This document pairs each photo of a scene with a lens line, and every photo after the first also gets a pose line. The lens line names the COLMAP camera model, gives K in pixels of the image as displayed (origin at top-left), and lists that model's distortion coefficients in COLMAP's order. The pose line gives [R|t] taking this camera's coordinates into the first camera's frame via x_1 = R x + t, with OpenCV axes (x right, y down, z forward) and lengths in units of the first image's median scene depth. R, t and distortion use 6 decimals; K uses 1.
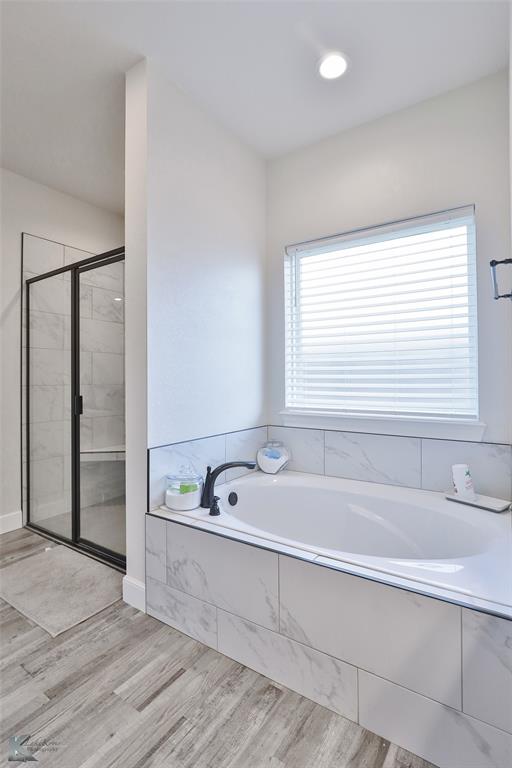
lens RADIAL K [[374.0, 0, 246.0], [0, 374.0, 376.5], [0, 0, 1]] dist [-0.010174, 0.004621]
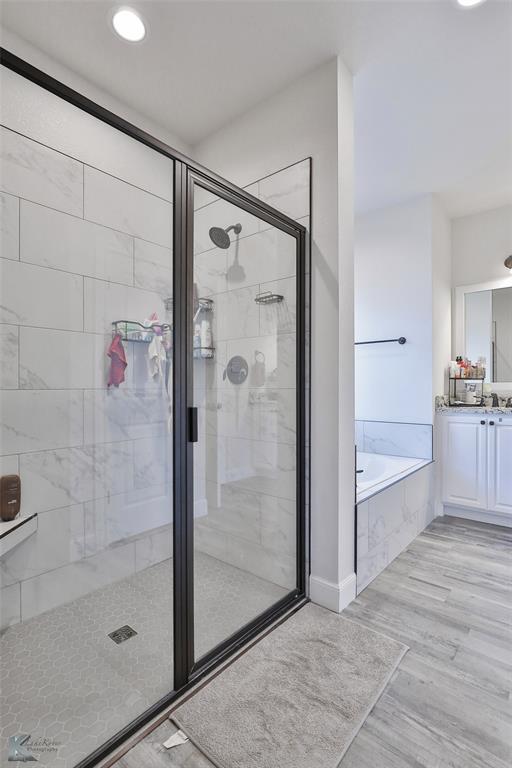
lens RADIAL K [[374.0, 0, 261.4], [0, 374.0, 387.2], [0, 0, 1]] dist [-0.010174, 0.004621]
pose [[0.079251, 0.003055, 0.996850, -1.208982], [-0.010303, 0.999944, -0.002245, 0.025658], [-0.996801, -0.010093, 0.079278, 1.050826]]
